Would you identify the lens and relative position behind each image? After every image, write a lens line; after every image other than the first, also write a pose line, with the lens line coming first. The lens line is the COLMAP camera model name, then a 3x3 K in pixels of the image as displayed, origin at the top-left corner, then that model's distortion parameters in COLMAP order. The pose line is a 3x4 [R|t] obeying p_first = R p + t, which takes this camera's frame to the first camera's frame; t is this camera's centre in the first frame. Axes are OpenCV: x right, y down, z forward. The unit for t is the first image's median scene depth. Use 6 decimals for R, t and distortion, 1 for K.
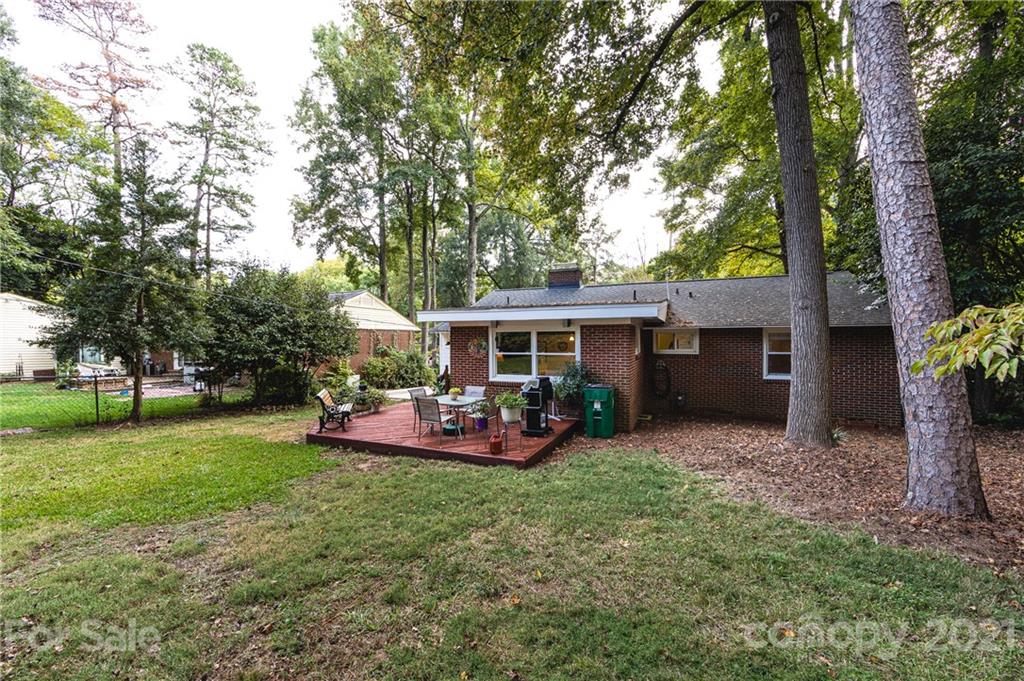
lens RADIAL K [[405.5, 0, 514.0], [0, 405.5, 341.0], [0, 0, 1]] dist [-0.000371, -0.000685]
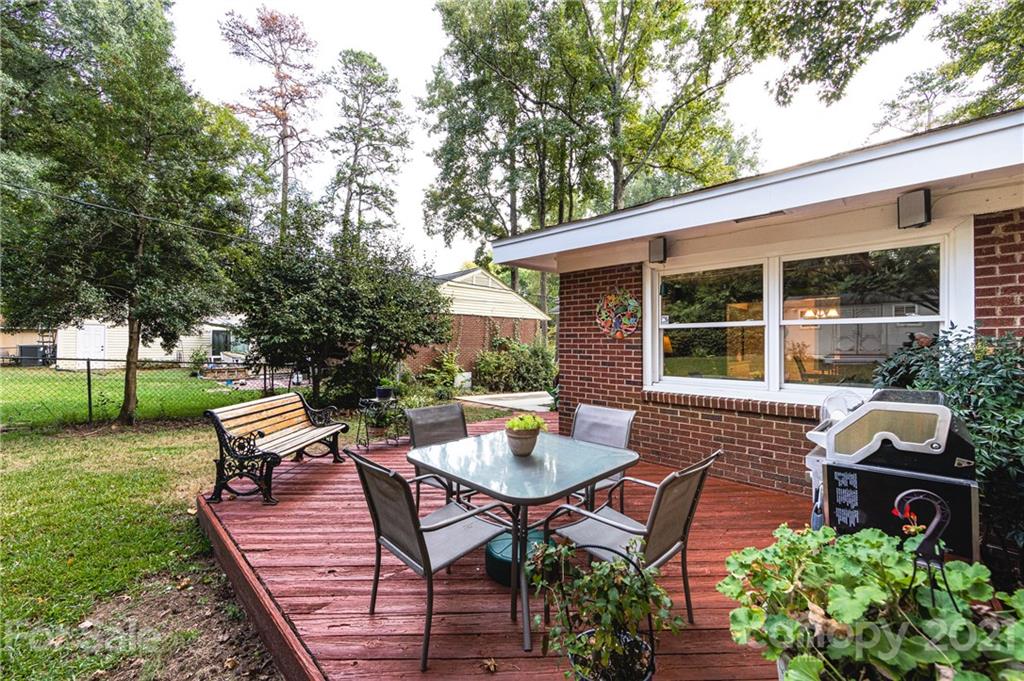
lens RADIAL K [[405.5, 0, 513.0], [0, 405.5, 339.6], [0, 0, 1]] dist [-0.000371, -0.000685]
pose [[0.935472, 0.004207, -0.353377, -0.014111], [-0.007835, 0.999930, -0.008837, 0.017635], [0.353315, 0.011036, 0.935439, 0.197184]]
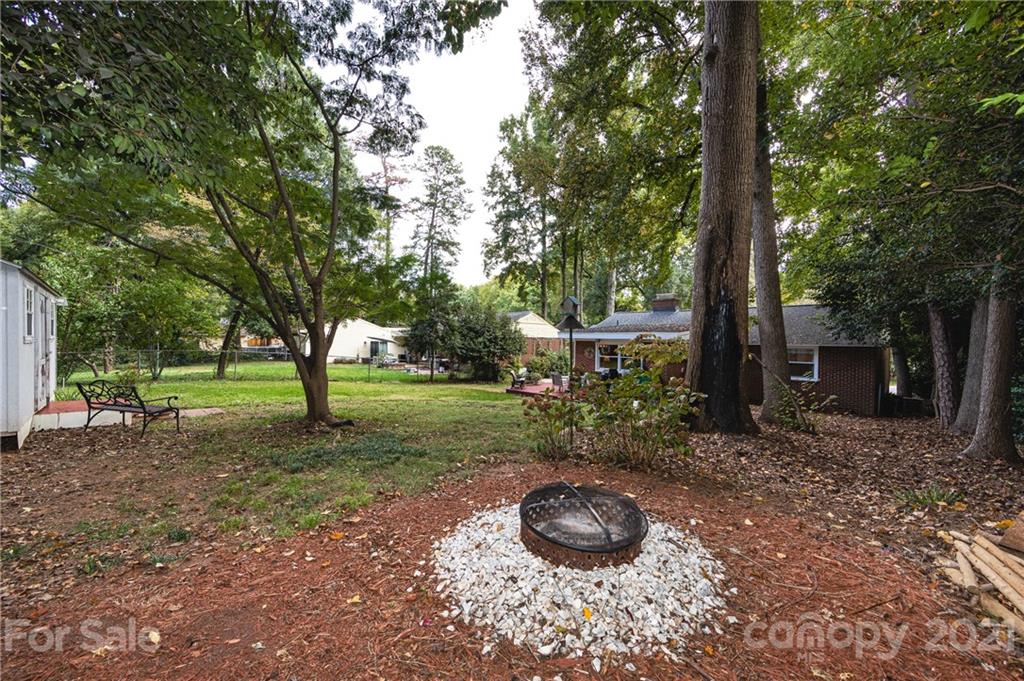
lens RADIAL K [[405.5, 0, 517.4], [0, 405.5, 347.0], [0, 0, 1]] dist [-0.000371, -0.000685]
pose [[0.928061, 0.023955, -0.371658, 0.103909], [-0.020440, 0.999701, 0.013394, -0.009814], [0.371868, -0.004834, 0.928273, -0.293616]]
